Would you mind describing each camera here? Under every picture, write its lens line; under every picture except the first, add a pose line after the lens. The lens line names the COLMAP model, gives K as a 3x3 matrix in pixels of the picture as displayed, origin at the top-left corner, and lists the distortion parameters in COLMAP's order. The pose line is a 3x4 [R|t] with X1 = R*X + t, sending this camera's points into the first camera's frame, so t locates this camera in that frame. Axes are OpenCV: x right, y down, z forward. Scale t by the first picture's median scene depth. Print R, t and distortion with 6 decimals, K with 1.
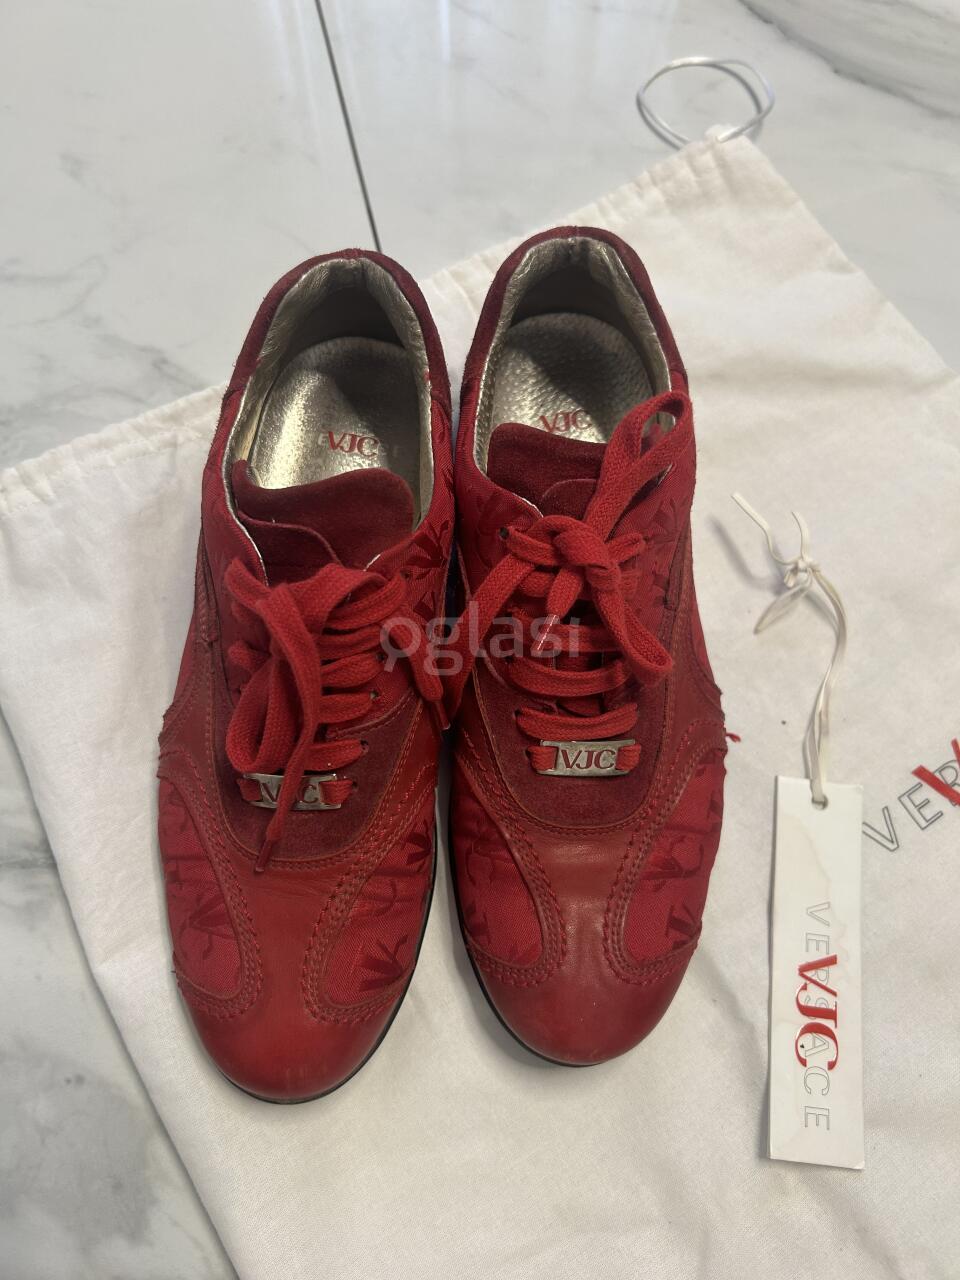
lens RADIAL K [[1001.4, 0, 486.7], [0, 1001.4, 636.8], [0, 0, 1]] dist [0.009898, -0.008786]
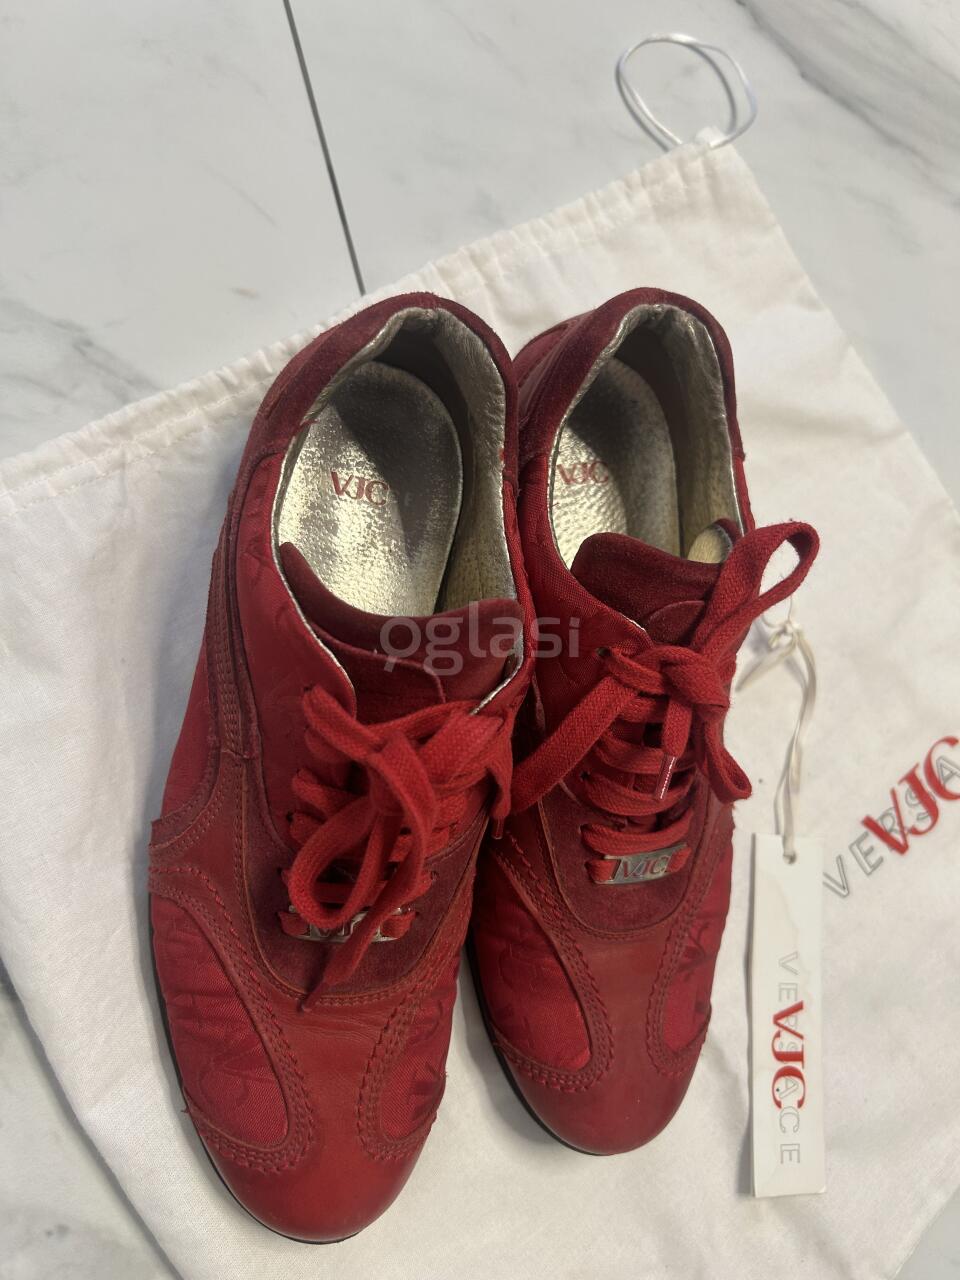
lens RADIAL K [[998.6, 0, 480.0], [0, 998.6, 640.0], [0, 0, 1]] dist [0.003281, -0.000223]
pose [[0.955023, 0.007565, 0.296435, -0.307646], [-0.052231, 0.988337, 0.143048, -0.204317], [-0.291895, -0.152097, 0.944279, 0.143530]]
